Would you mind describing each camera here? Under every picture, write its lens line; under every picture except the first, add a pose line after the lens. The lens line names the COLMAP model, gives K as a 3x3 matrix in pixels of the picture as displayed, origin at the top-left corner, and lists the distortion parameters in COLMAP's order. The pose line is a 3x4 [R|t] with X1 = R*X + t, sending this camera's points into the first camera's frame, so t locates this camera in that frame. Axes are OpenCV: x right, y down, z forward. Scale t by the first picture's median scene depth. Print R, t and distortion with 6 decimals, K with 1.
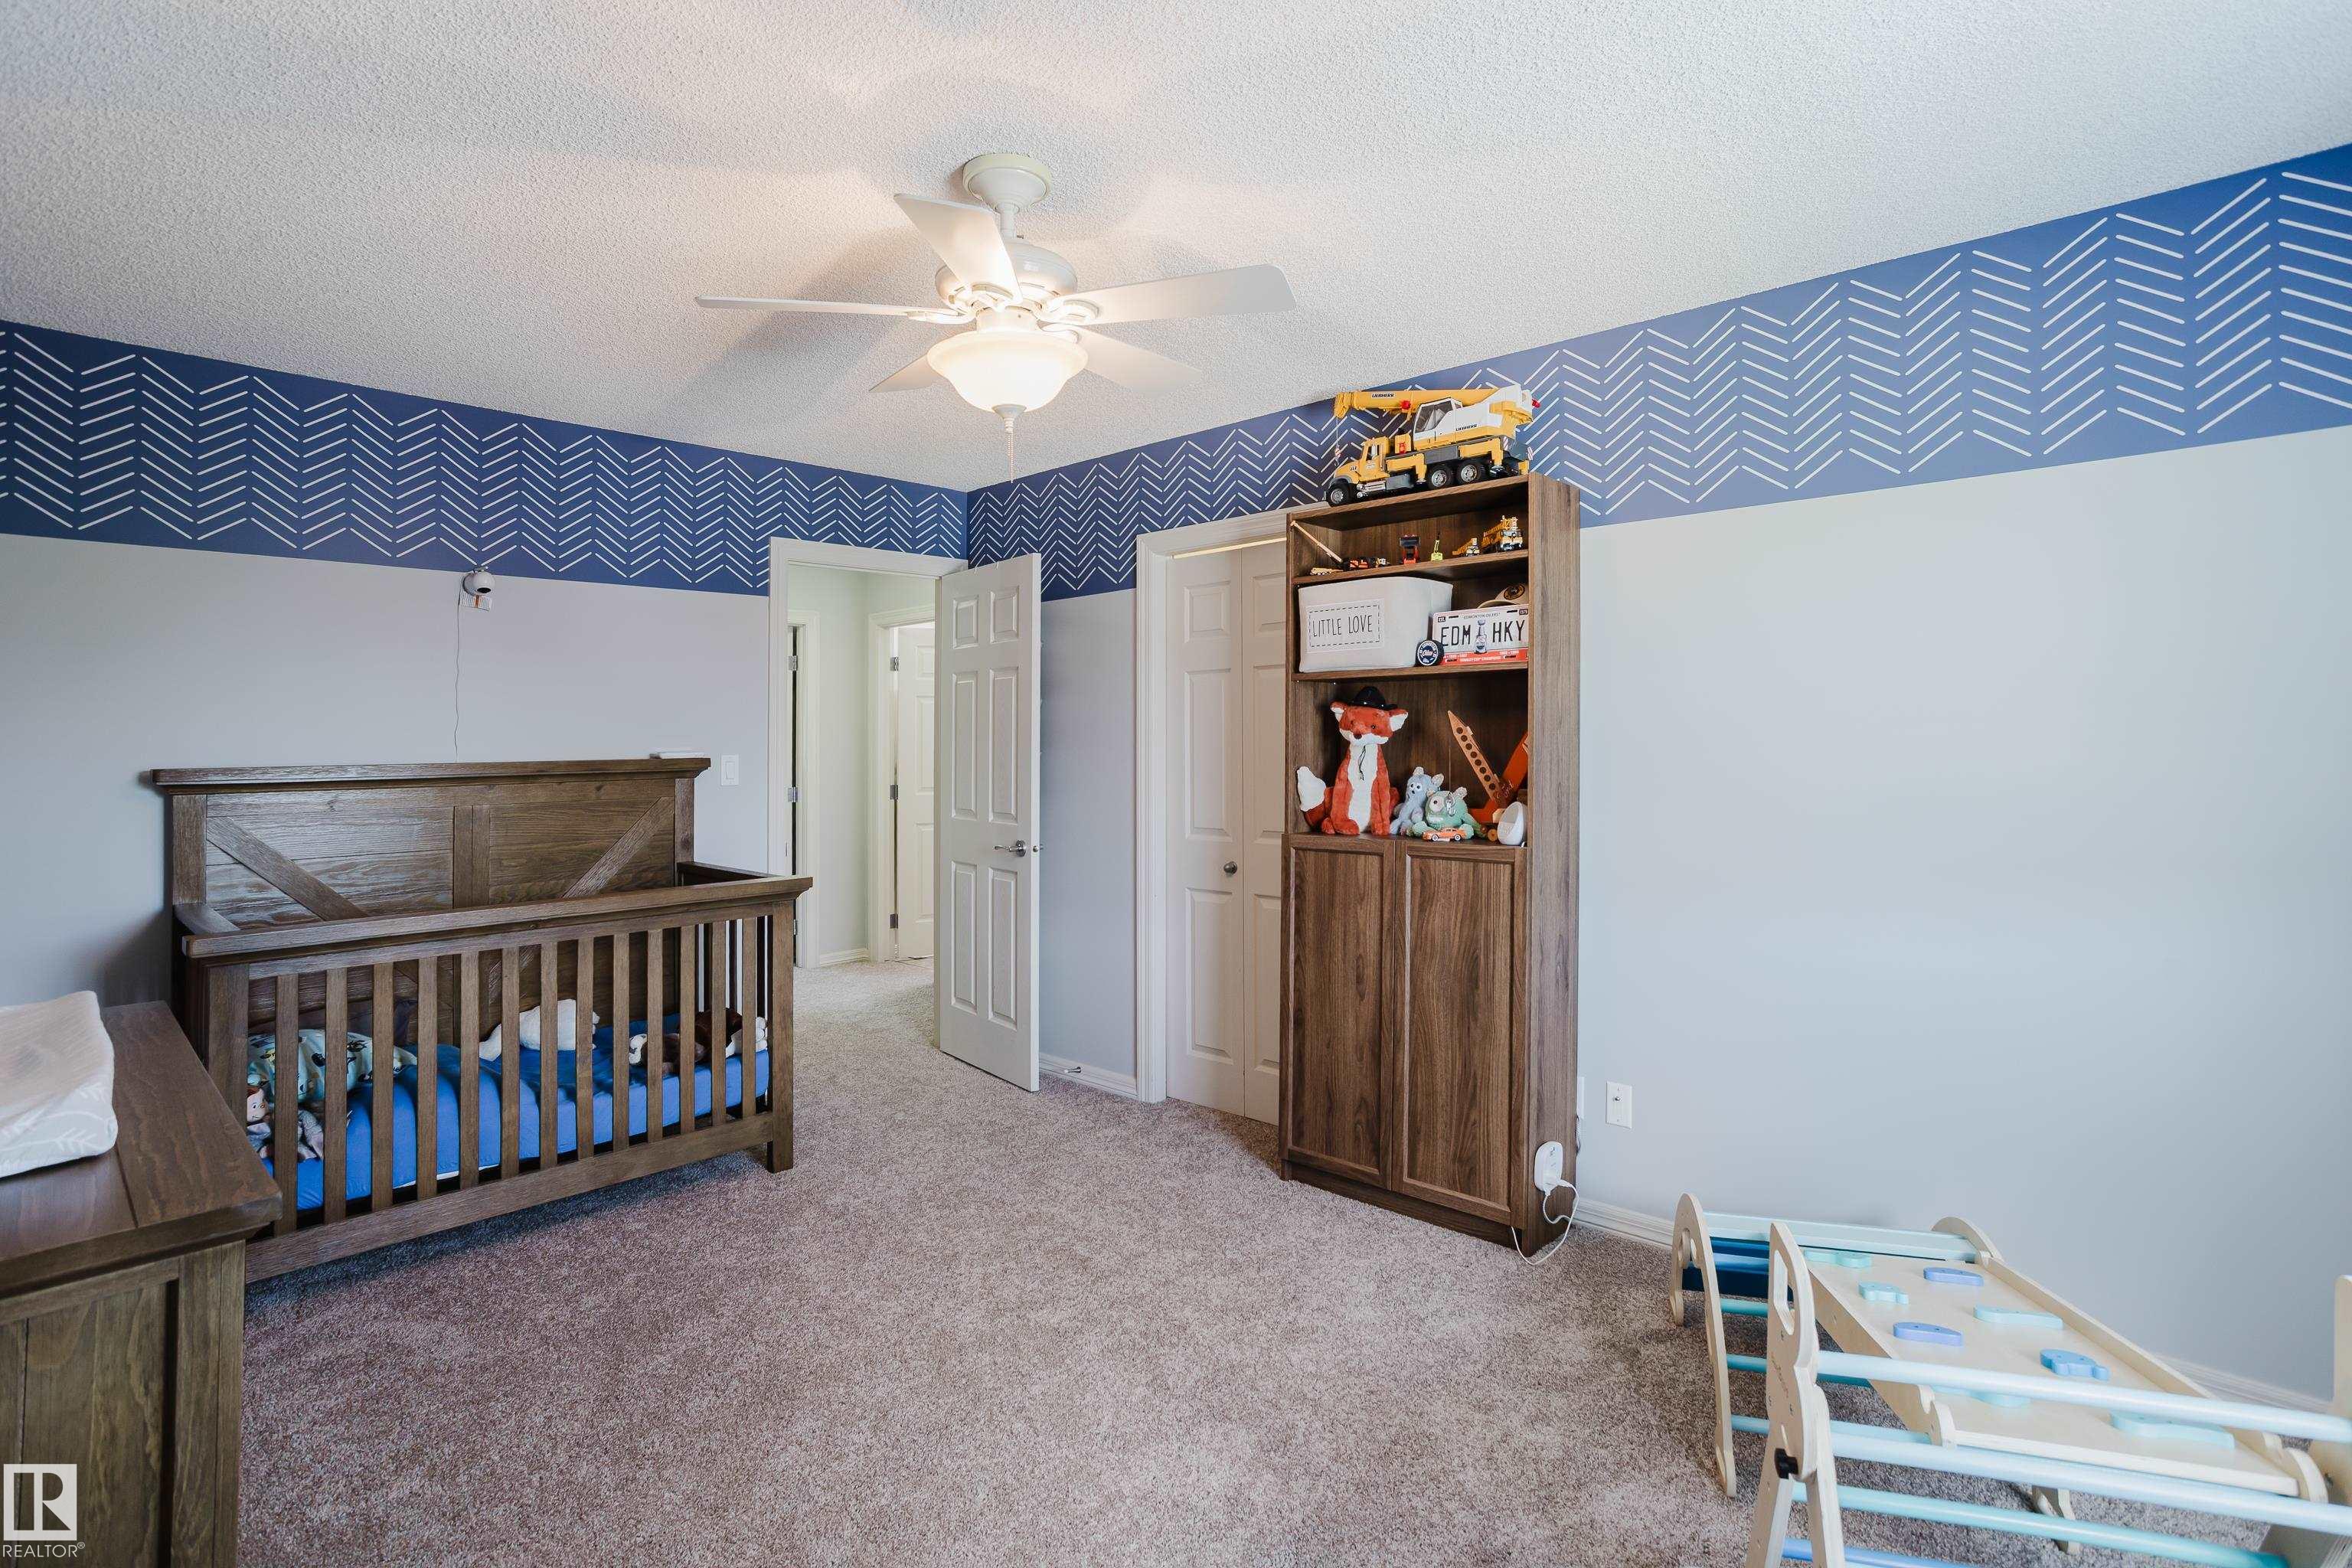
lens RADIAL K [[1149.1, 0, 1175.6], [0, 1149.1, 675.1], [0, 0, 1]] dist [-0.050059, 0.032441]
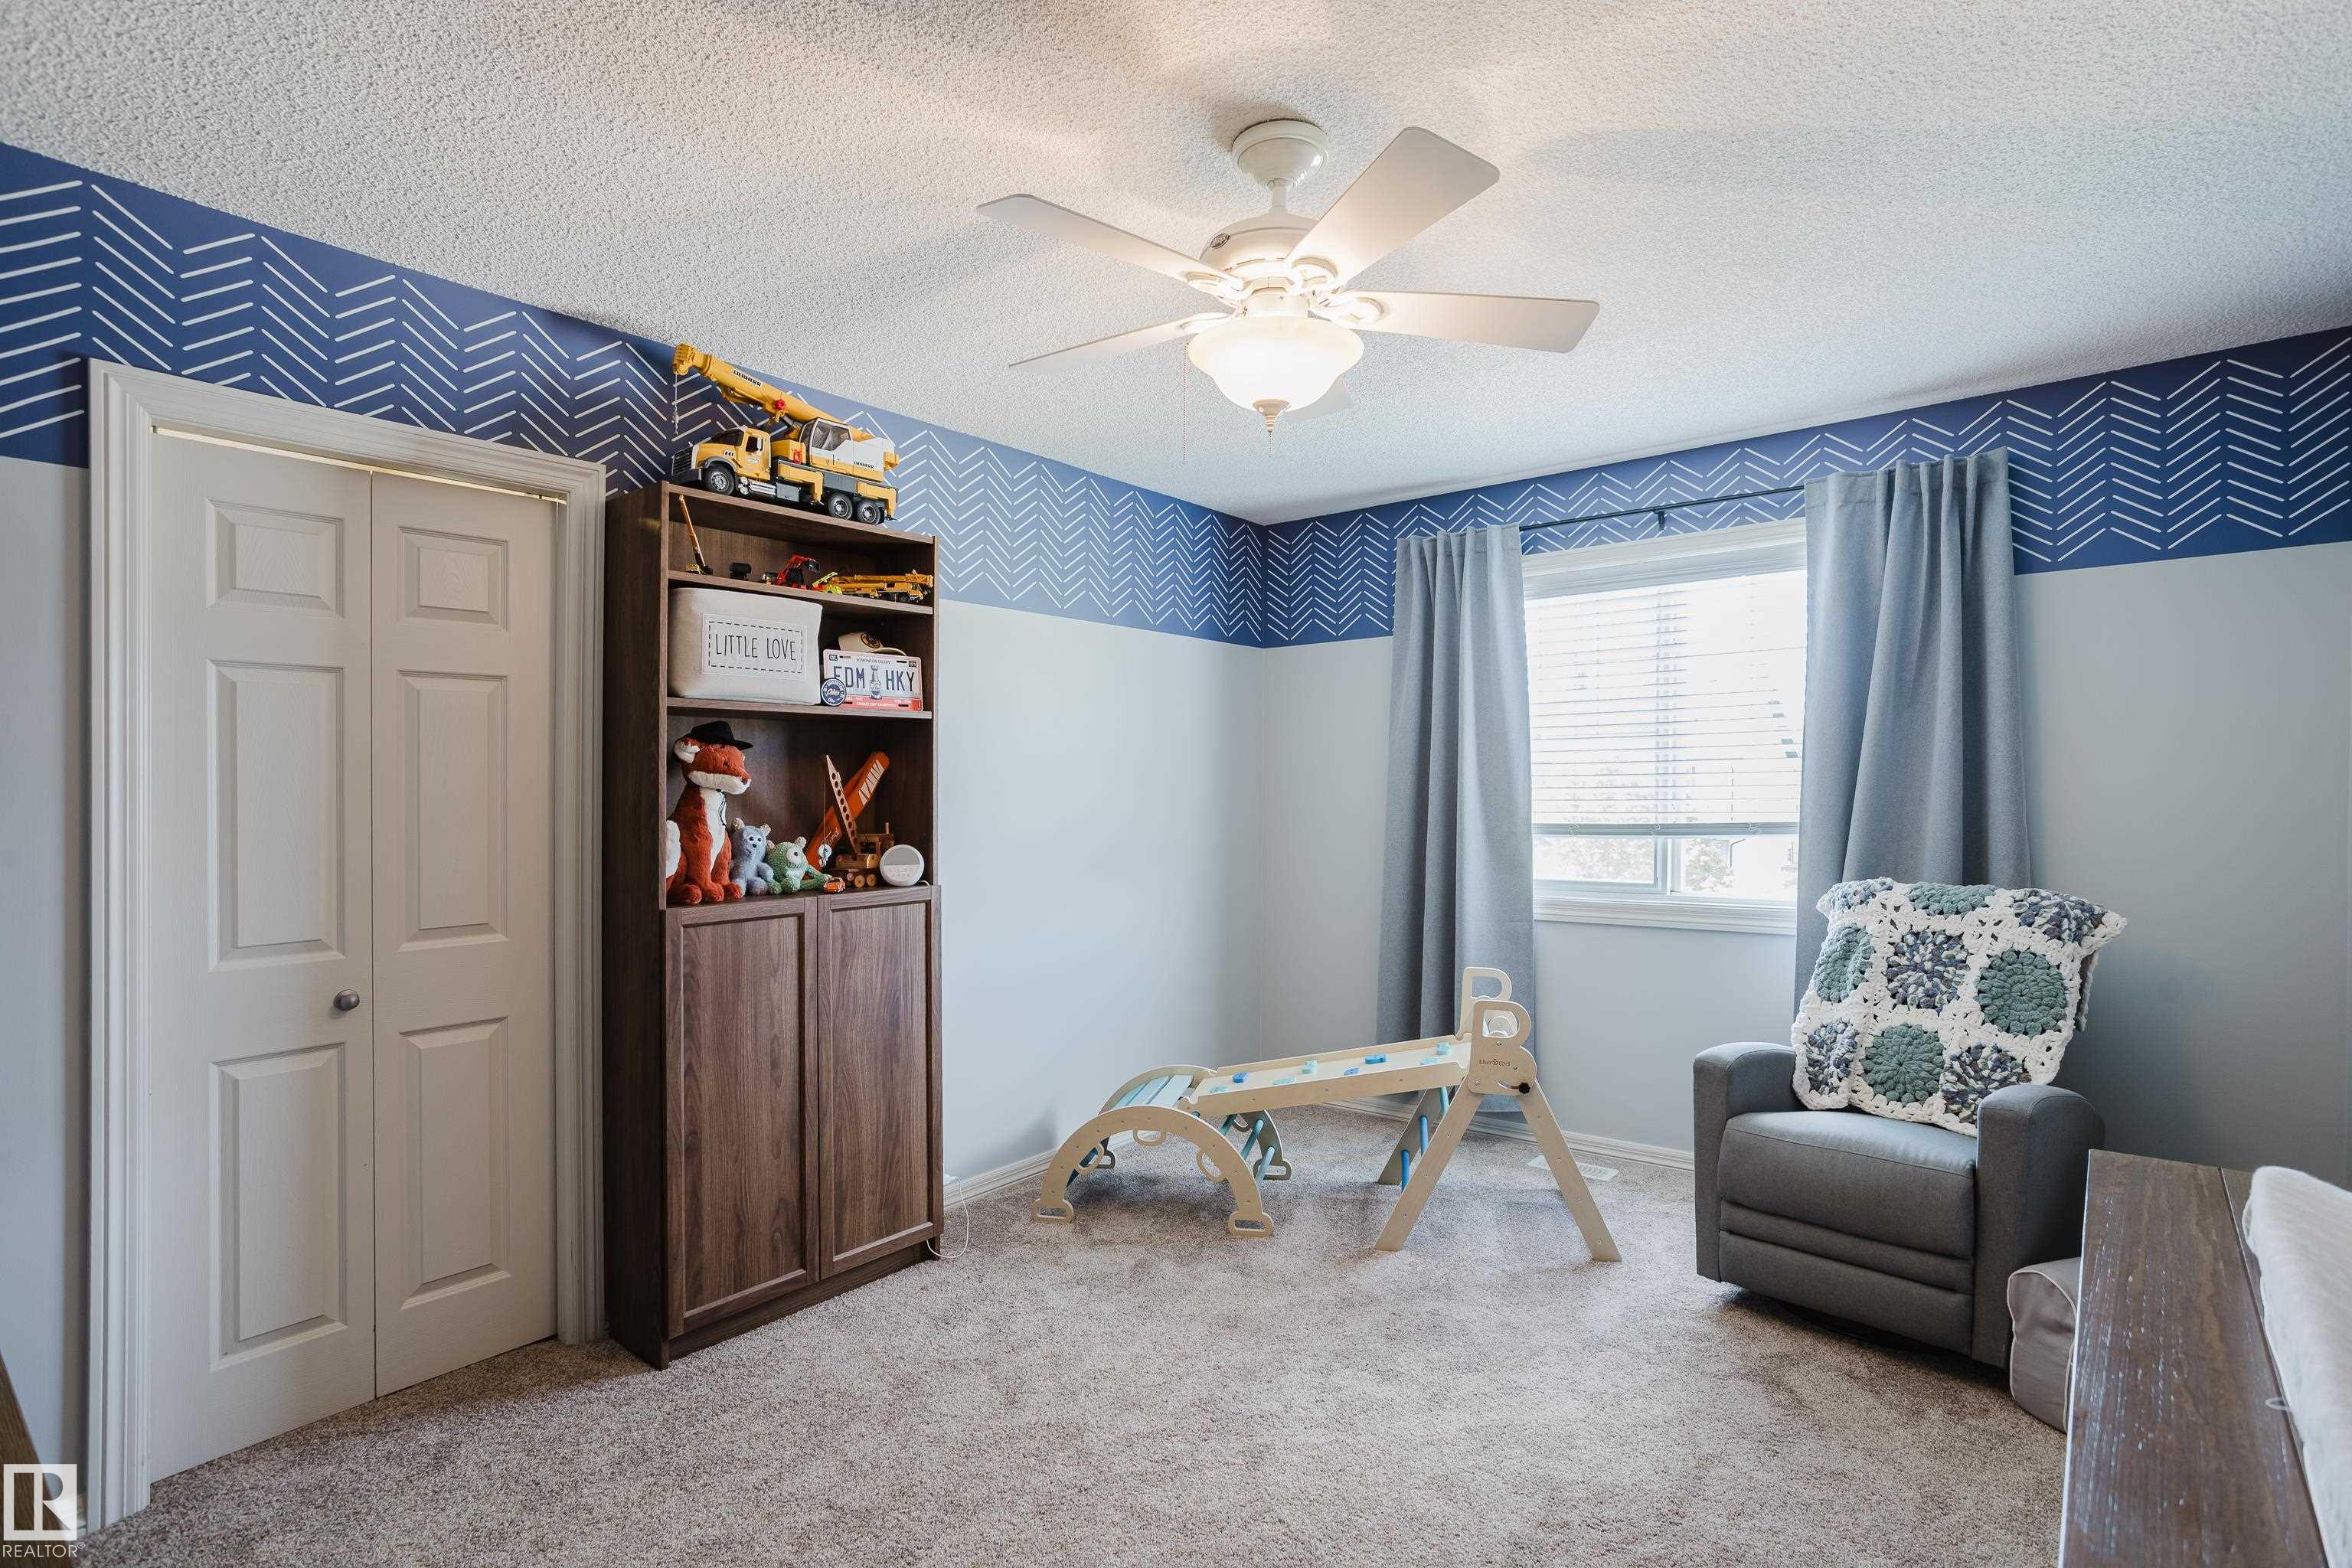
lens RADIAL K [[1135.3, 0, 1176.0], [0, 1135.3, 784.0], [0, 0, 1]] dist [-0.049051, 0.028887]
pose [[-0.067253, 0.008478, 0.997700, -0.708158], [-0.047781, 0.998789, -0.011708, 0.052350], [-0.996591, -0.048458, -0.066766, 0.774730]]
